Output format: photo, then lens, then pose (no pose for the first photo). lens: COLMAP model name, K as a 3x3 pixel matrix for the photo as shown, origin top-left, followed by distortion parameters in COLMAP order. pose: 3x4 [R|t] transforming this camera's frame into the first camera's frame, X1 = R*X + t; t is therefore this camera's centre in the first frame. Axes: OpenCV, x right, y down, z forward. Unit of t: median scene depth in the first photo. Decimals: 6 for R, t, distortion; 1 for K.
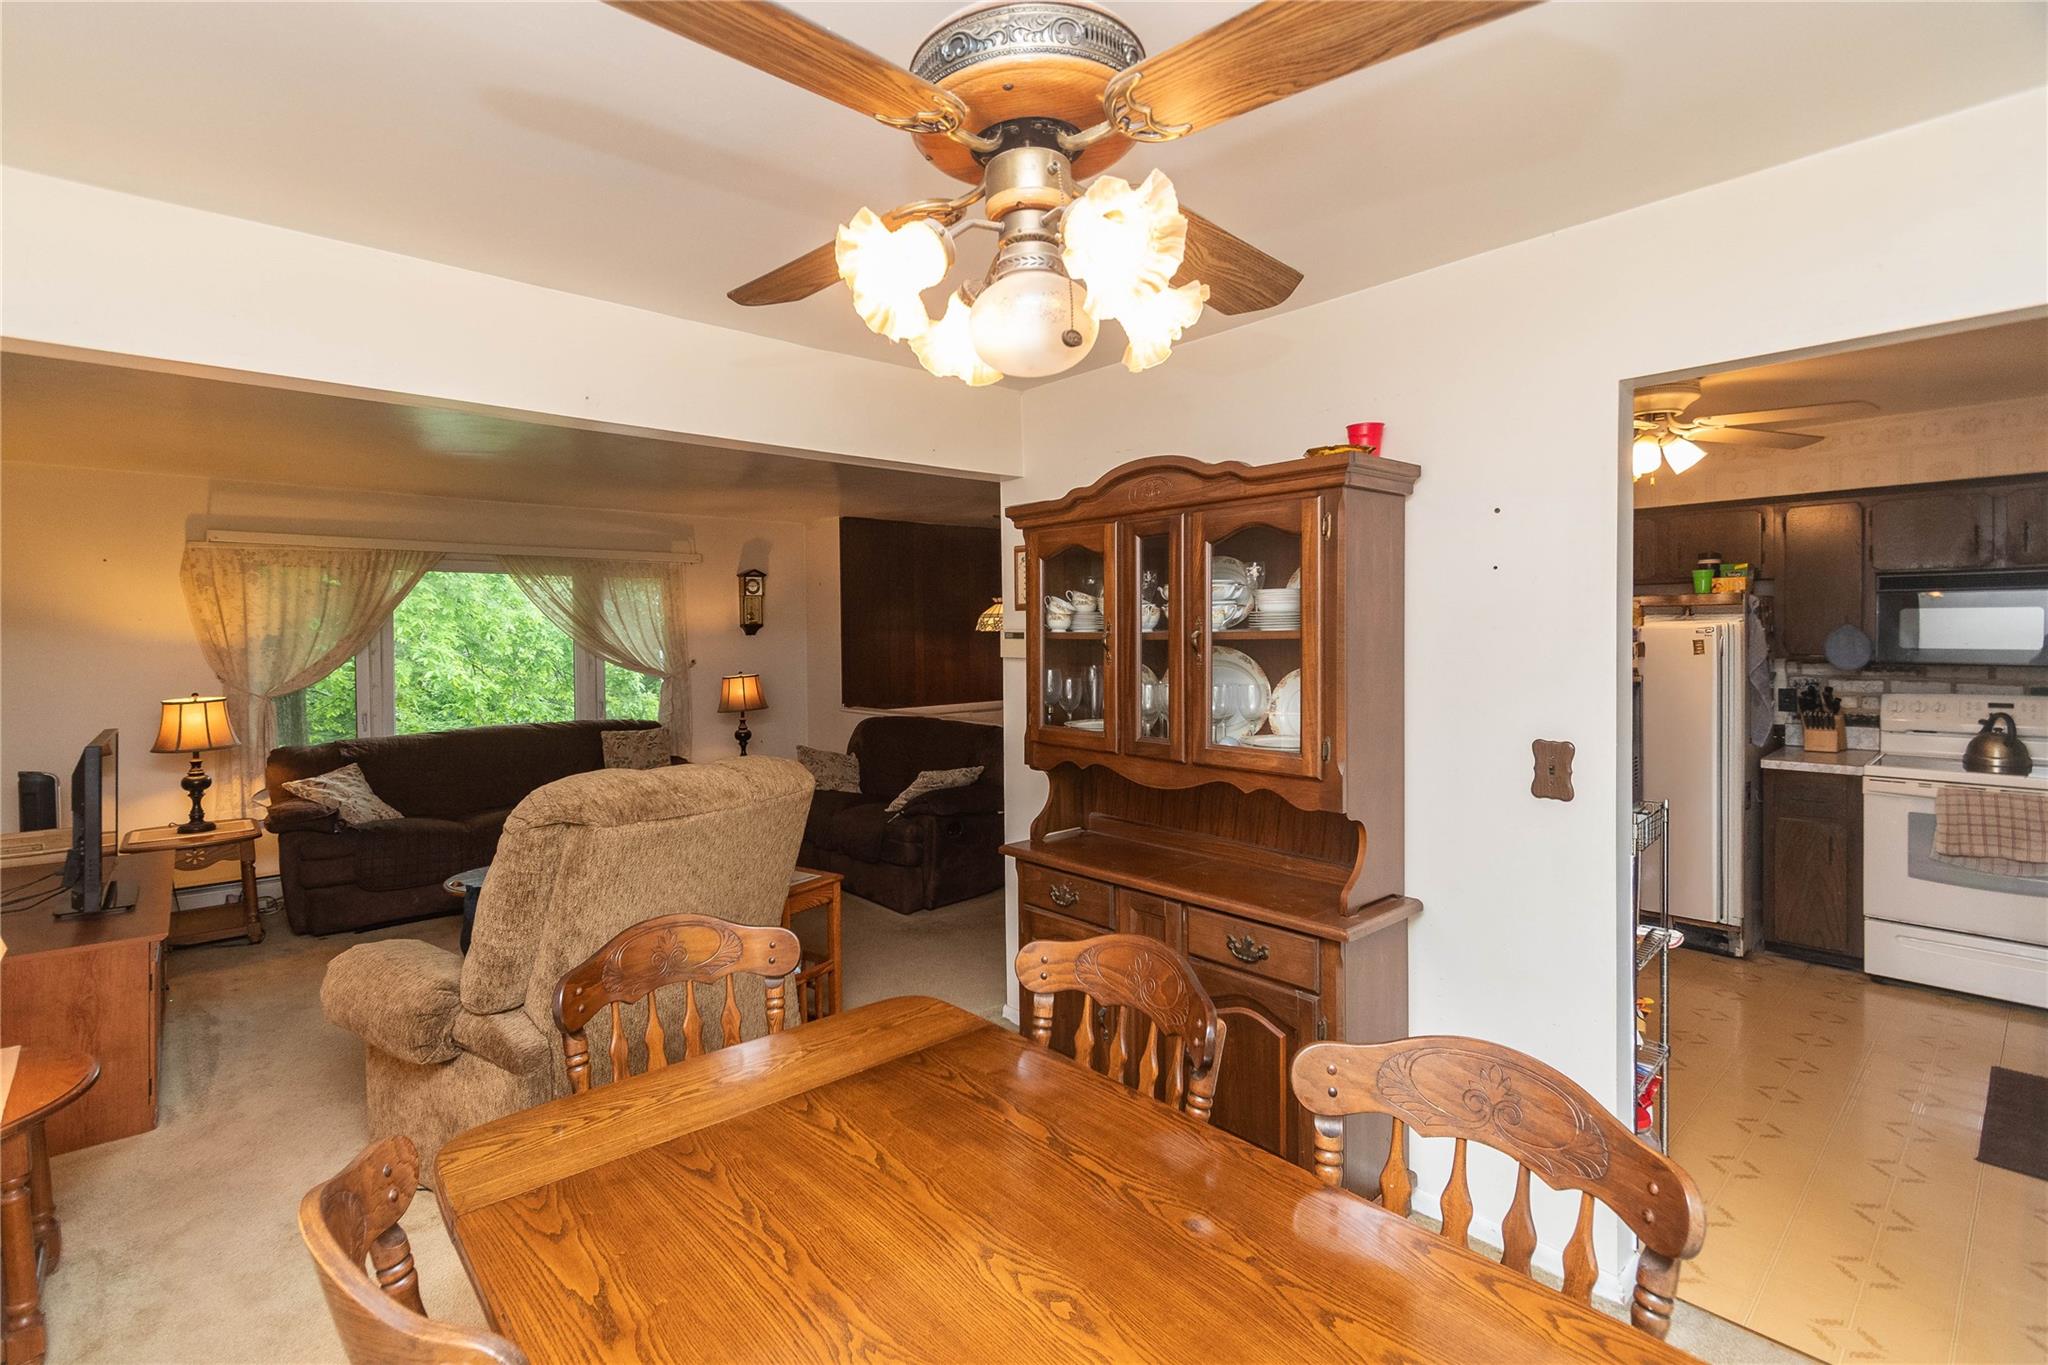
lens RADIAL K [[935.3, 0, 963.3], [0, 935.3, 653.1], [0, 0, 1]] dist [-0.010689, 0.001485]
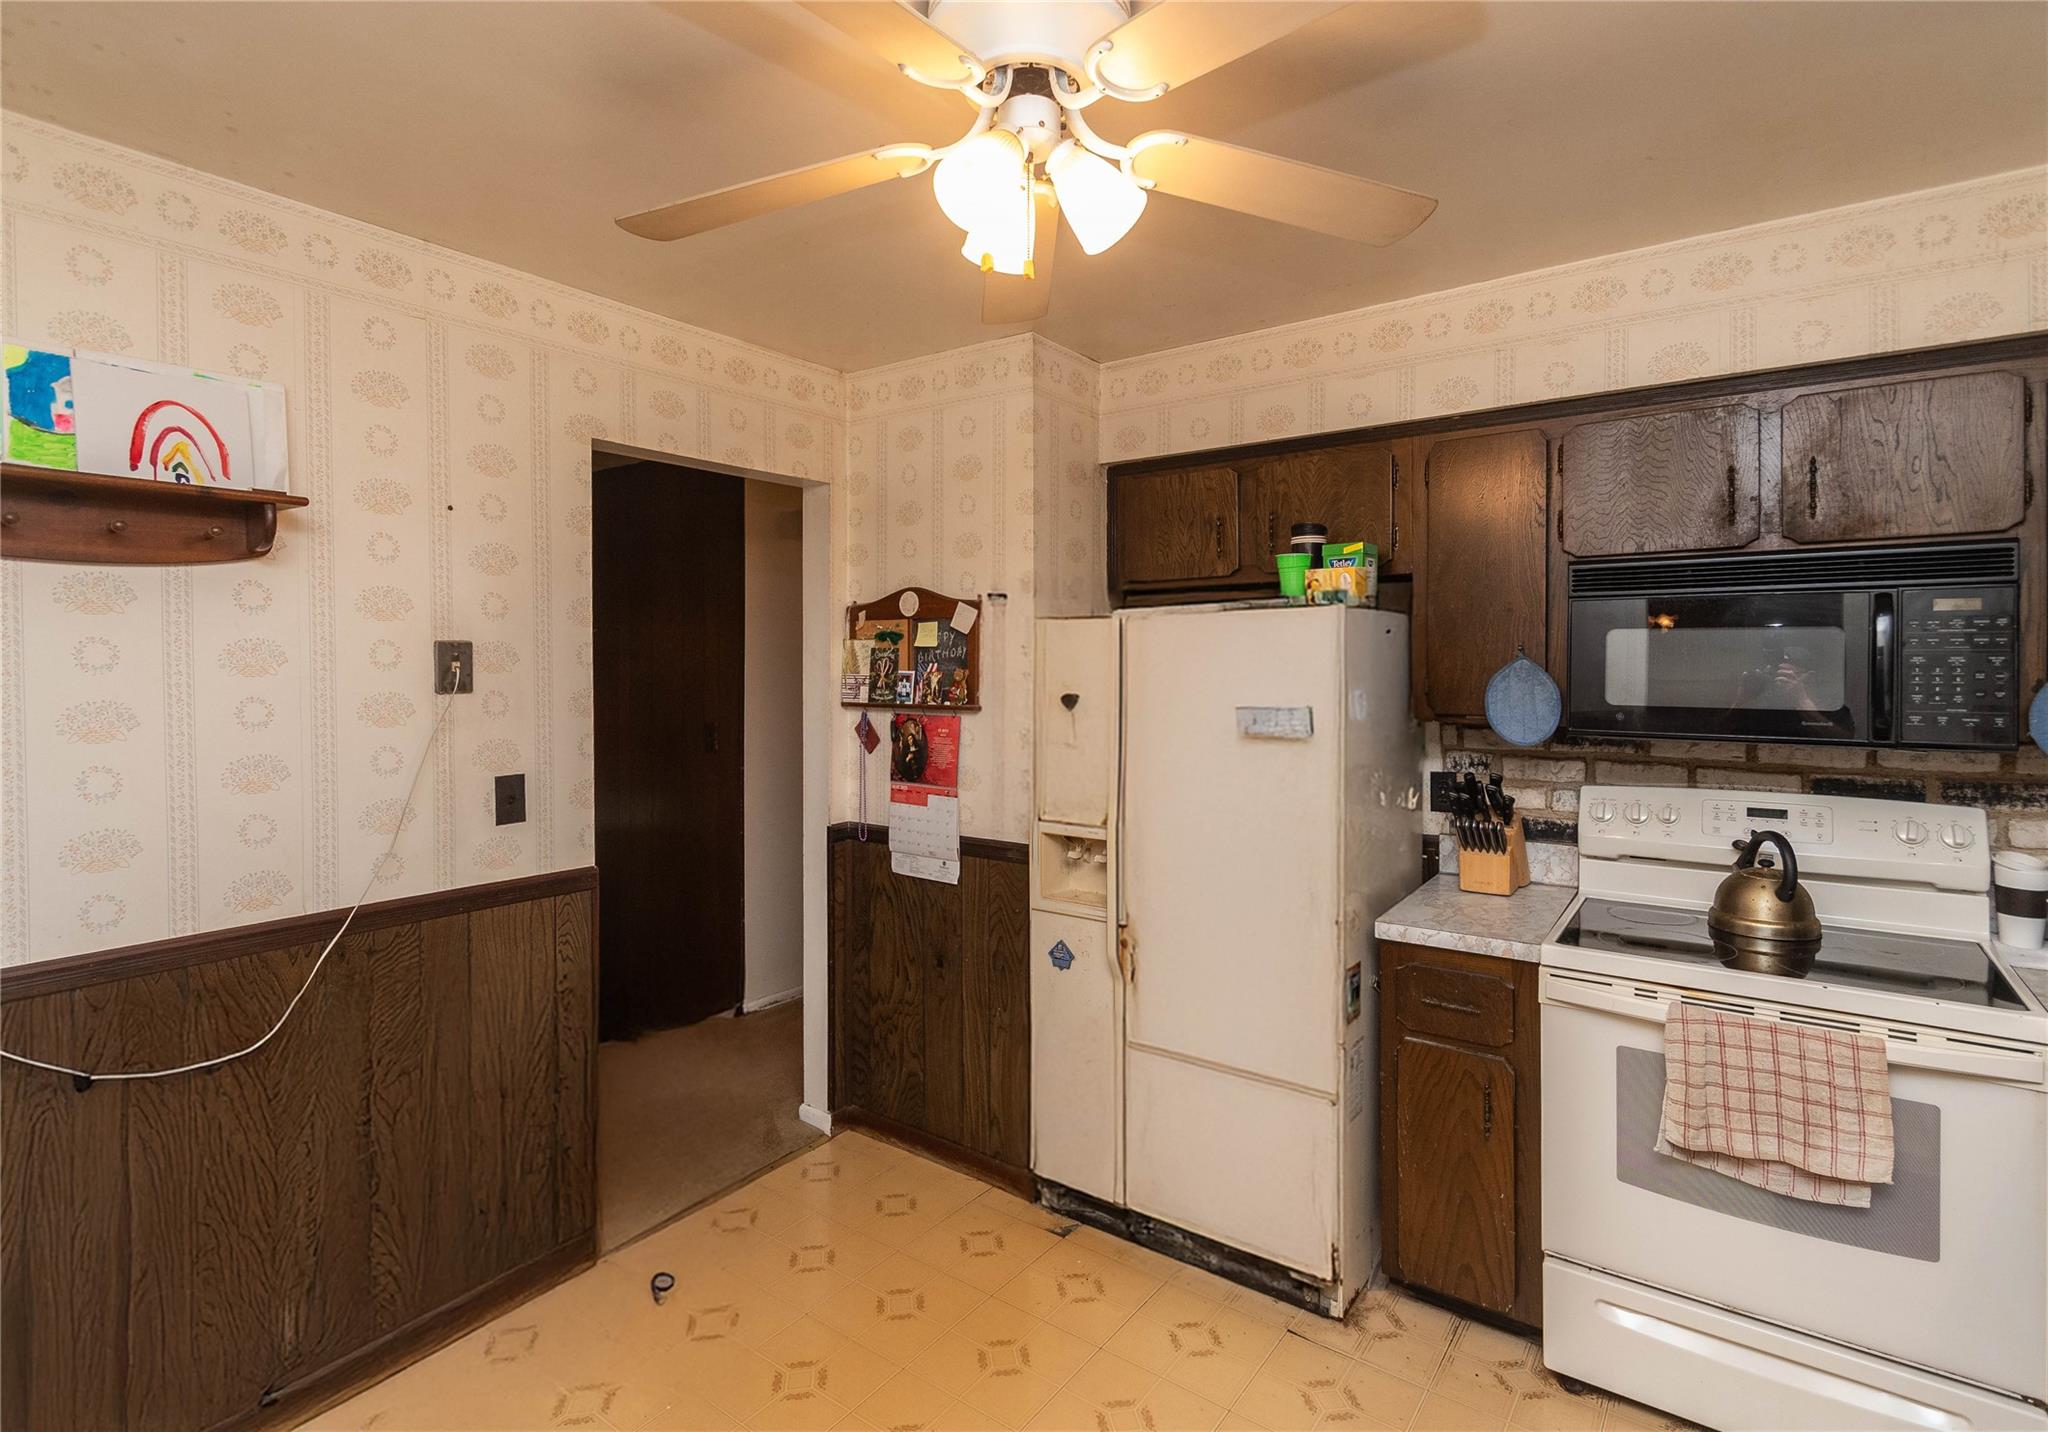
lens RADIAL K [[998.3, 0, 1001.8], [0, 998.3, 680.5], [0, 0, 1]] dist [0.004651, -0.001934]
pose [[0.974670, 0.003402, 0.223622, 0.493147], [-0.002601, 0.999989, -0.003878, -0.014161], [-0.223633, 0.003198, 0.974668, 0.469909]]
